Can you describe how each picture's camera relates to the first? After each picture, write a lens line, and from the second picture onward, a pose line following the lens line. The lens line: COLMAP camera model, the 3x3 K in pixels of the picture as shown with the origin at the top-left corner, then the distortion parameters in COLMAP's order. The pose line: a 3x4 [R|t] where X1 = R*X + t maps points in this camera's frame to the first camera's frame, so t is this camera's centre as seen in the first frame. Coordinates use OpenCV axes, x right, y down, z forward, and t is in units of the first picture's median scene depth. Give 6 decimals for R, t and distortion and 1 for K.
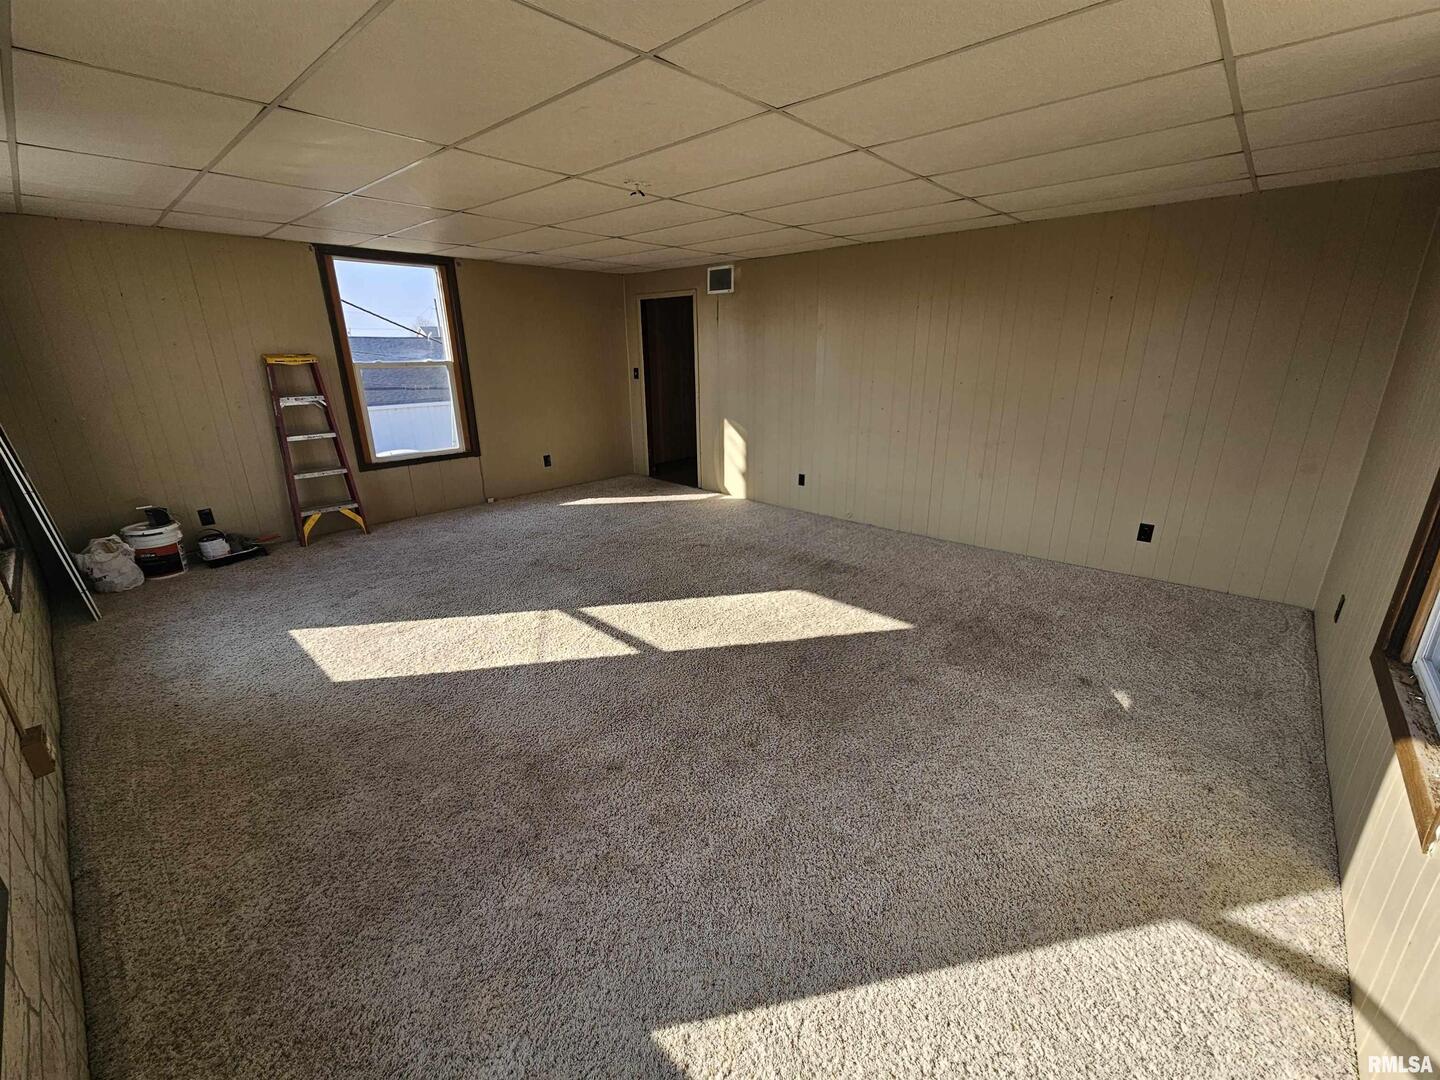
lens RADIAL K [[590.8, 0, 721.7], [0, 590.8, 537.7], [0, 0, 1]] dist [0.000820, 0.000045]
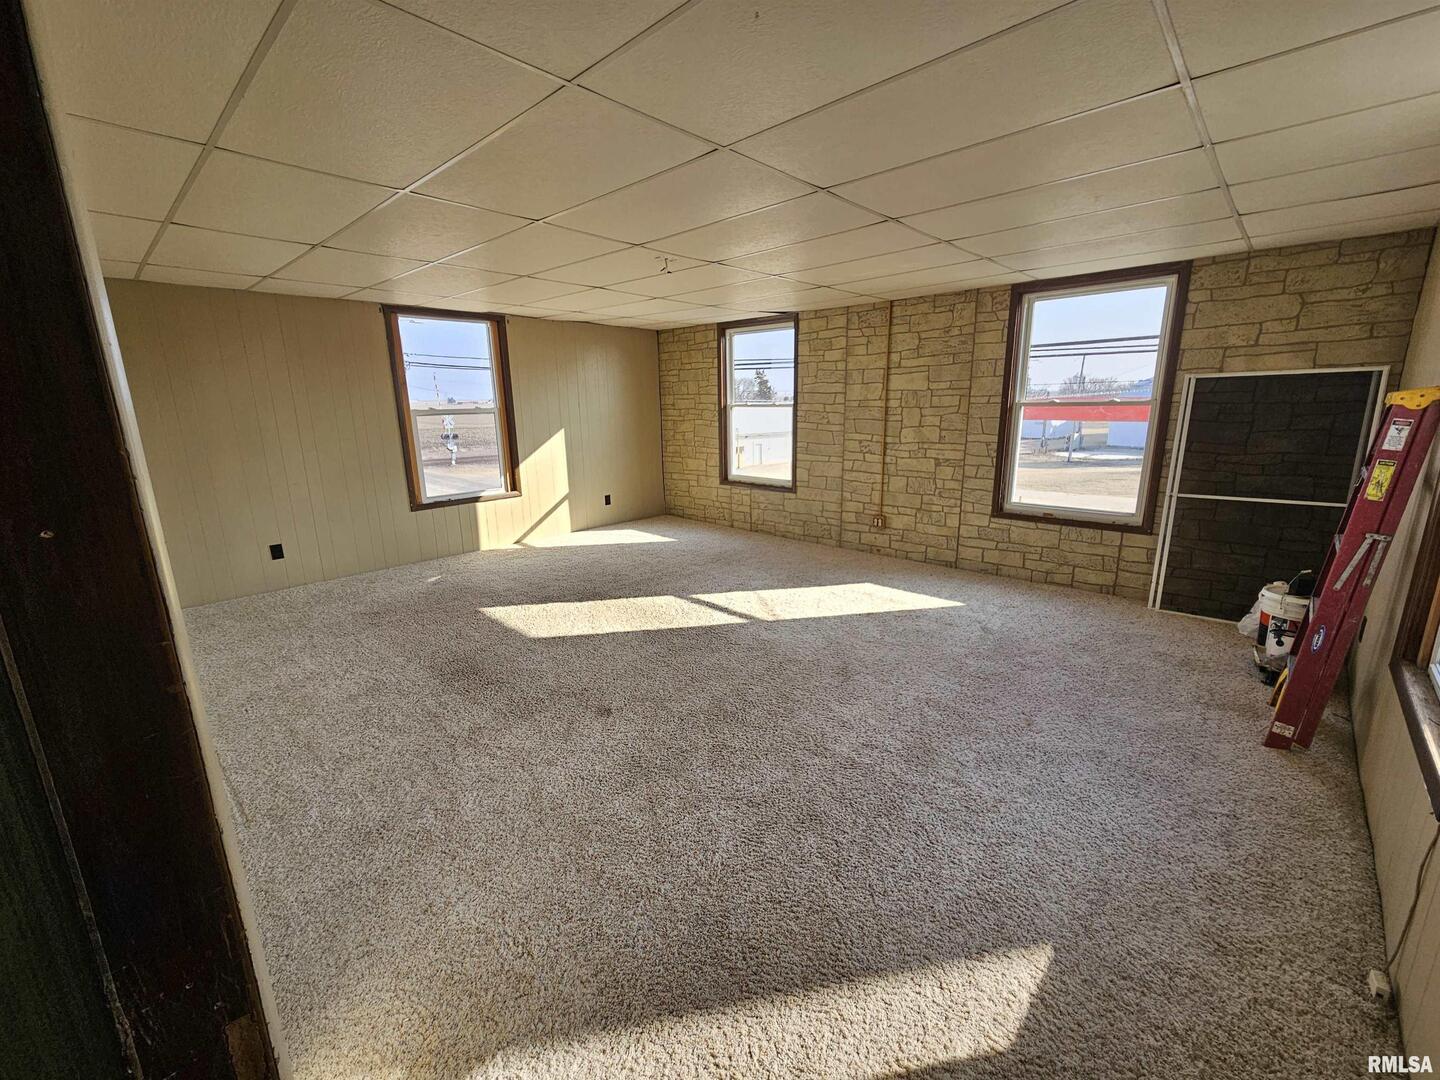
lens RADIAL K [[590.8, 0, 723.1], [0, 590.8, 538.3], [0, 0, 1]] dist [0.000820, 0.000045]
pose [[-0.999766, 0.012777, 0.017430, -0.241167], [0.019886, 0.859687, 0.510433, -0.657239], [-0.008462, 0.510661, -0.859741, 2.113915]]
